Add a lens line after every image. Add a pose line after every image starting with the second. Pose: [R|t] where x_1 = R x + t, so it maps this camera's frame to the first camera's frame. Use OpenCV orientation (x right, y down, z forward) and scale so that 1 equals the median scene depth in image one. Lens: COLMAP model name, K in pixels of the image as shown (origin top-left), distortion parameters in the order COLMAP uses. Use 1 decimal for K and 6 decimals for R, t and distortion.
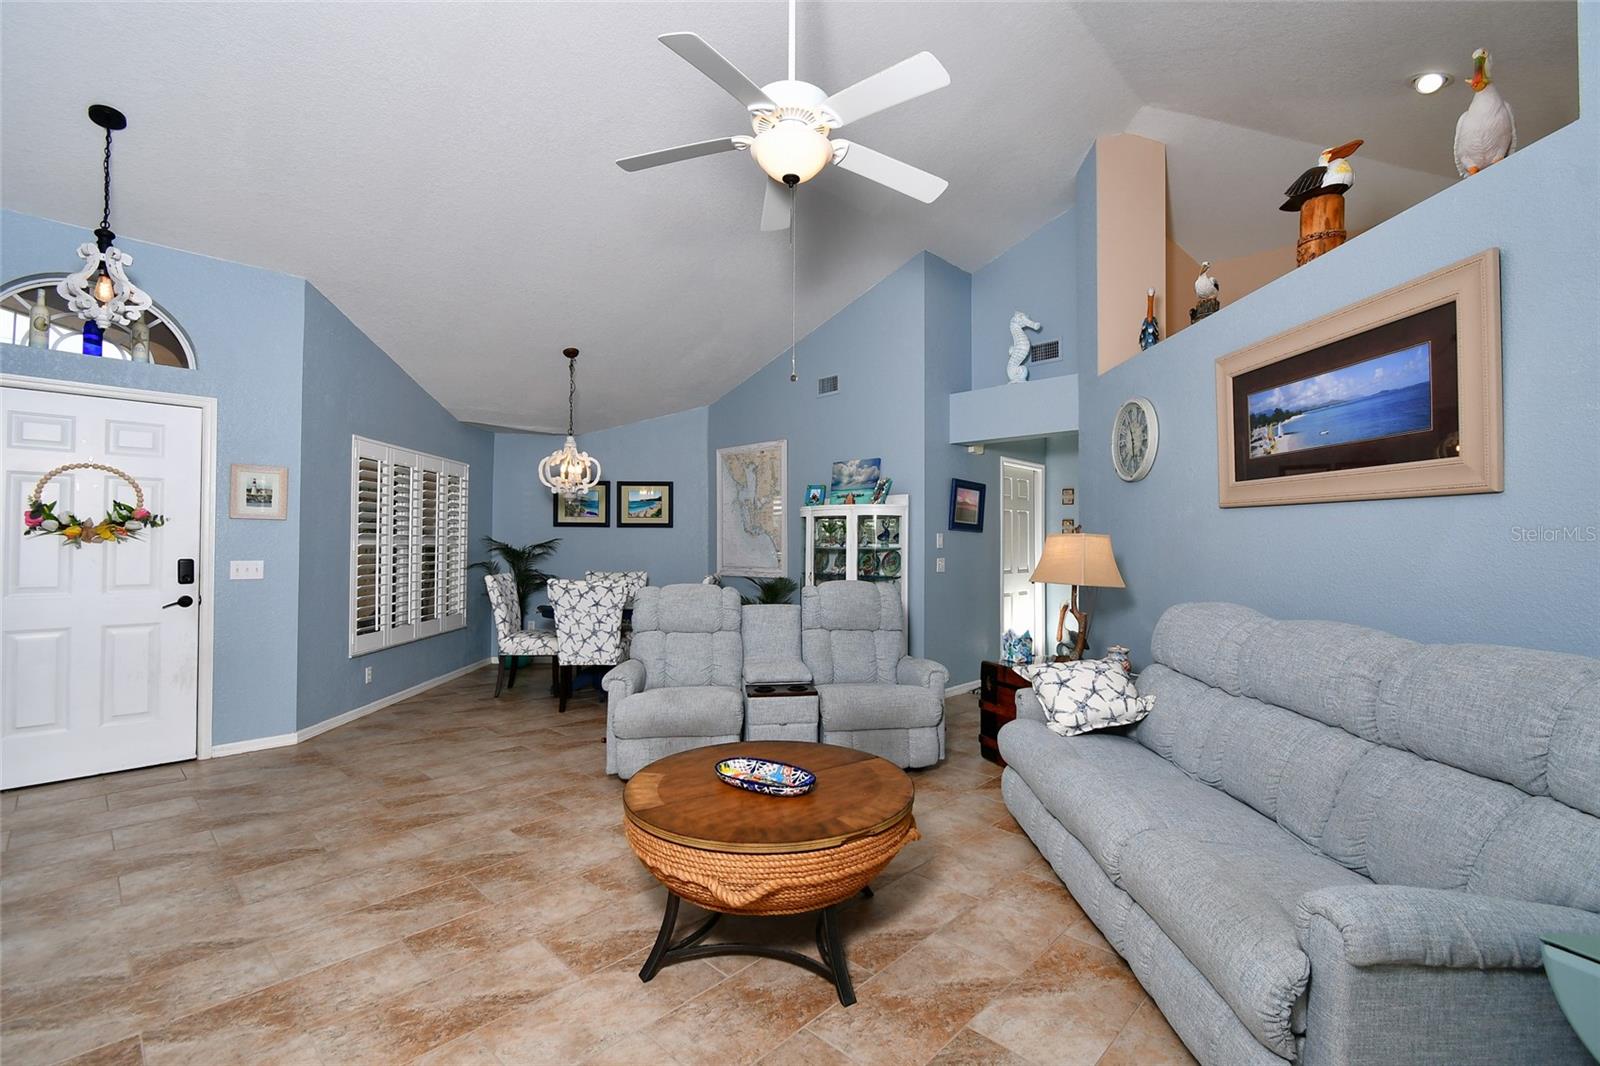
lens RADIAL K [[703.0, 0, 806.7], [0, 703.0, 534.6], [0, 0, 1]] dist [0.004576, -0.002263]
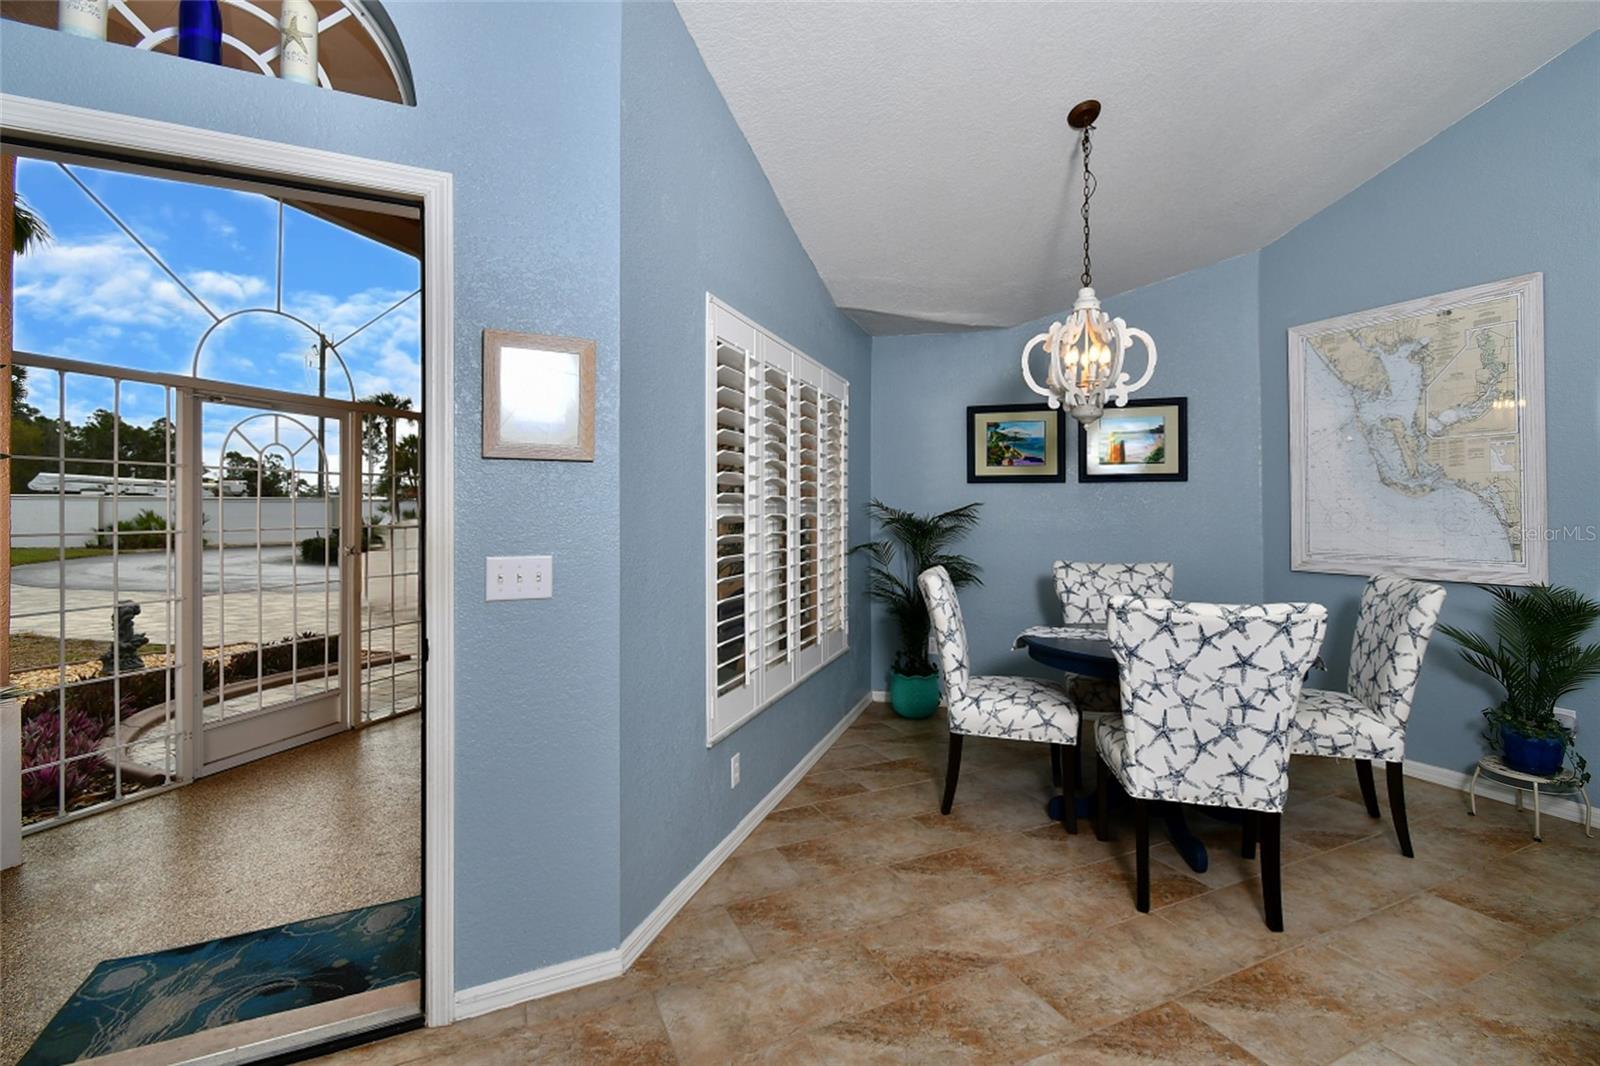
lens RADIAL K [[703.0, 0, 807.4], [0, 703.0, 509.9], [0, 0, 1]] dist [0.004576, -0.002263]
pose [[0.931635, -0.007139, -0.363325, -0.304143], [0.011859, 0.999872, 0.010762, 0.003973], [0.363202, -0.014334, 0.931600, 0.428954]]
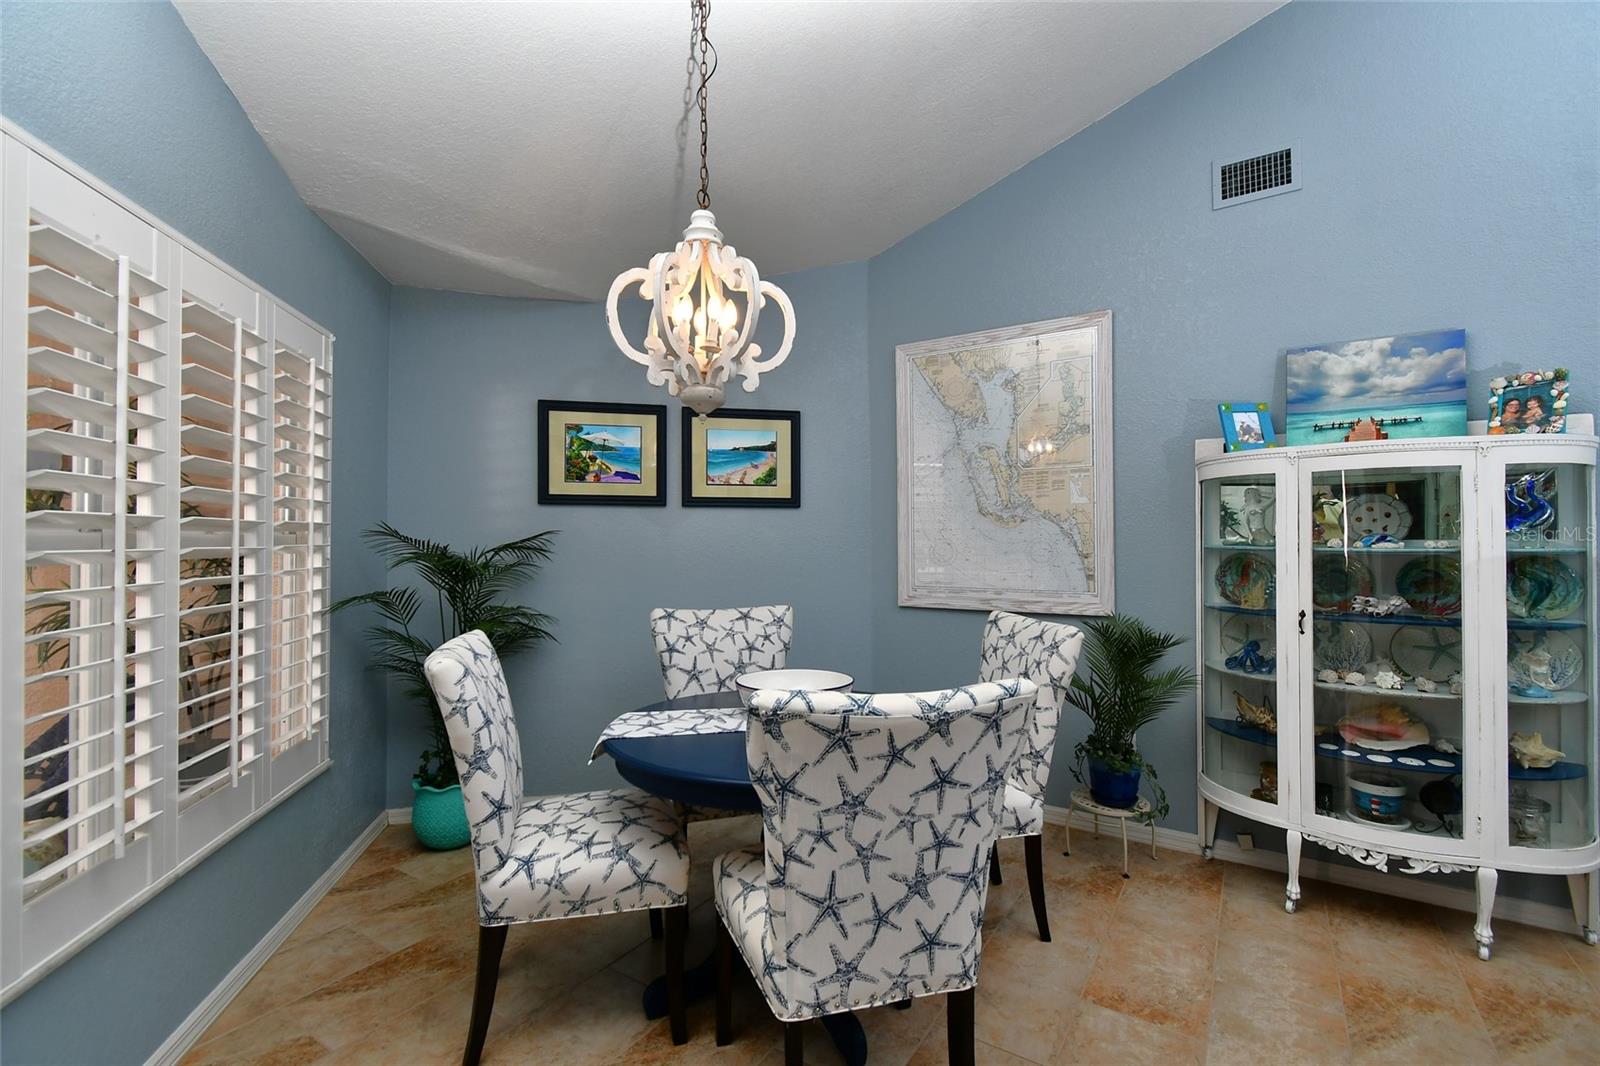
lens RADIAL K [[703.0, 0, 810.5], [0, 703.0, 526.1], [0, 0, 1]] dist [0.004576, -0.002263]
pose [[0.981529, -0.002537, 0.191296, -0.312909], [0.003374, 0.999986, -0.004049, 0.005613], [-0.191283, 0.004620, 0.981524, 0.600888]]
